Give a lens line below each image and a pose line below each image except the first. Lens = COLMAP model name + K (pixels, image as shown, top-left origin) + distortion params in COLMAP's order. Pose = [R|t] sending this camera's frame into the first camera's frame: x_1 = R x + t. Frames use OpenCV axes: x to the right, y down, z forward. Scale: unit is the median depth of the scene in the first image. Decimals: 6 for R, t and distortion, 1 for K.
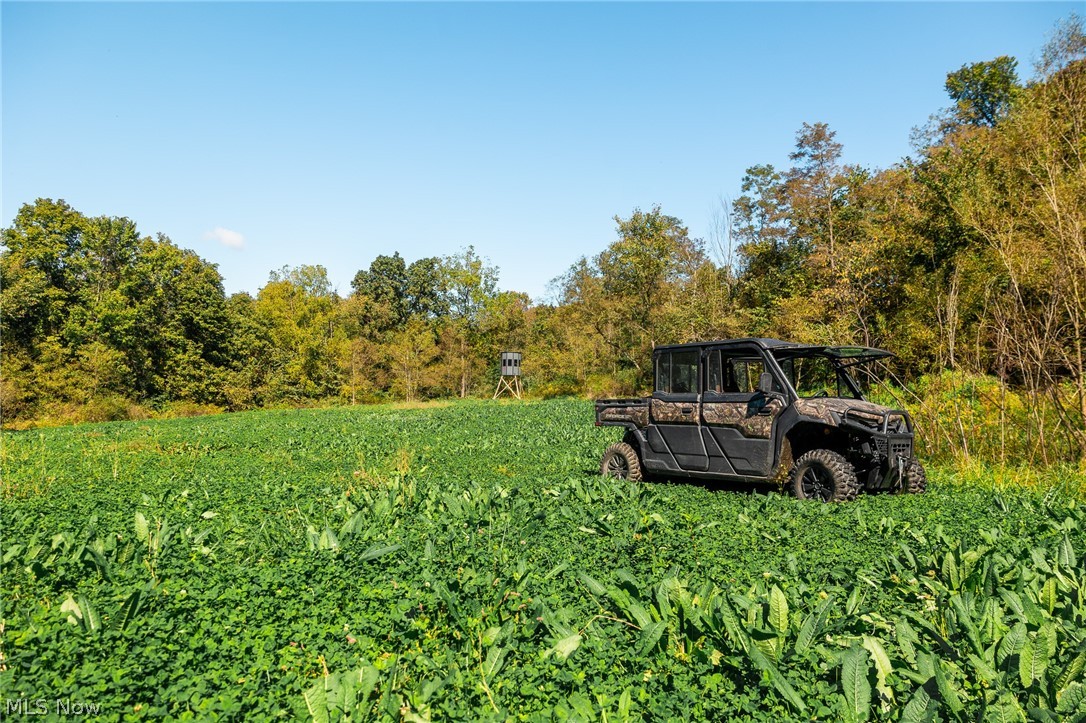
lens RADIAL K [[729.3, 0, 540.4], [0, 729.3, 364.6], [0, 0, 1]] dist [0.000037, 0.000540]
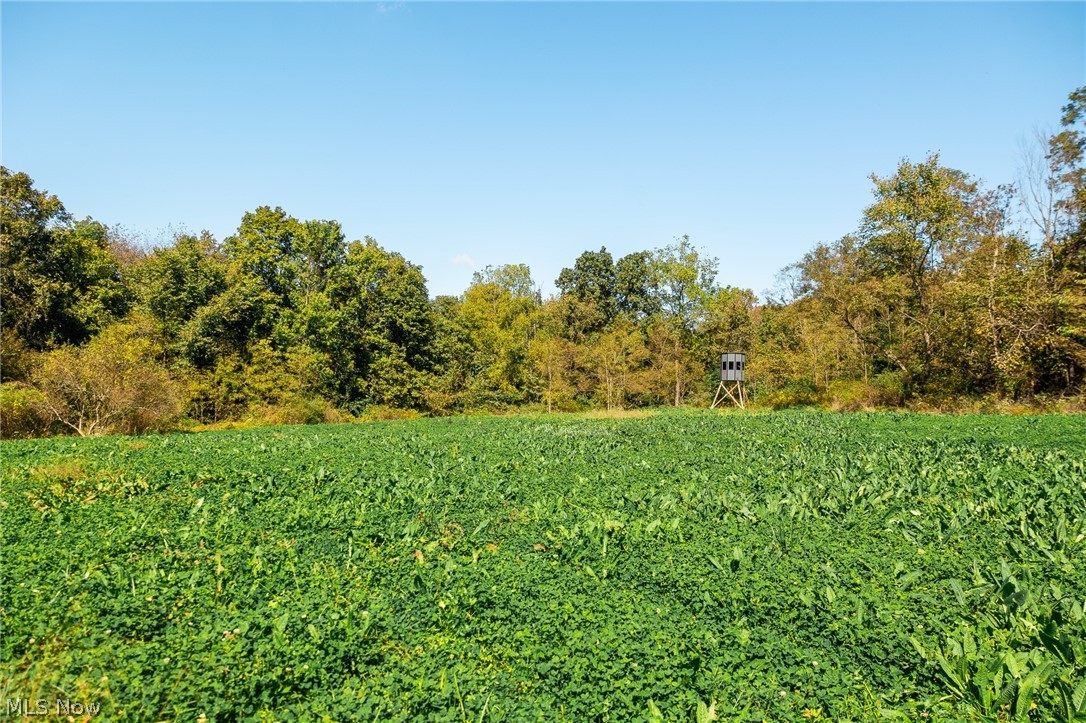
lens RADIAL K [[728.6, 0, 534.1], [0, 728.6, 364.2], [0, 0, 1]] dist [0.005091, 0.001589]
pose [[0.953042, -0.001847, -0.302833, -0.003542], [-0.002631, 0.999893, -0.014377, 0.008044], [0.302827, 0.014499, 0.952935, 0.122082]]
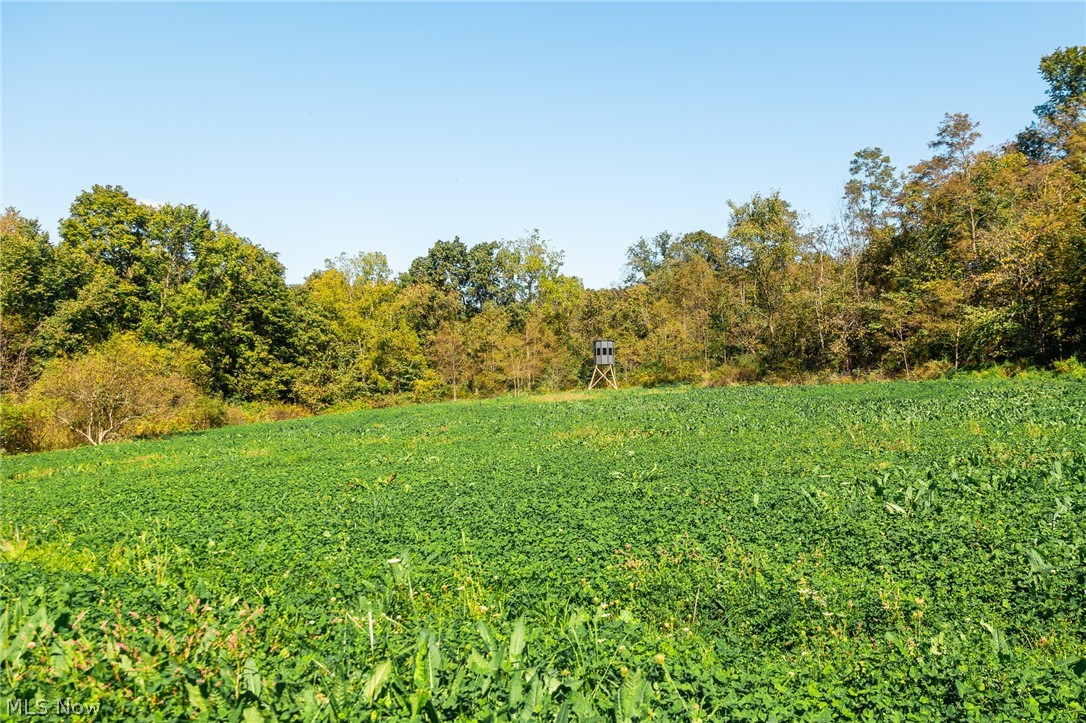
lens RADIAL K [[806.6, 0, 588.8], [0, 806.6, 365.8], [0, 0, 1]] dist [0.003205, 0.000261]
pose [[0.996037, -0.026308, 0.084956, -0.145796], [0.024903, 0.999536, 0.017554, -0.002610], [-0.085378, -0.015369, 0.996230, -0.061911]]
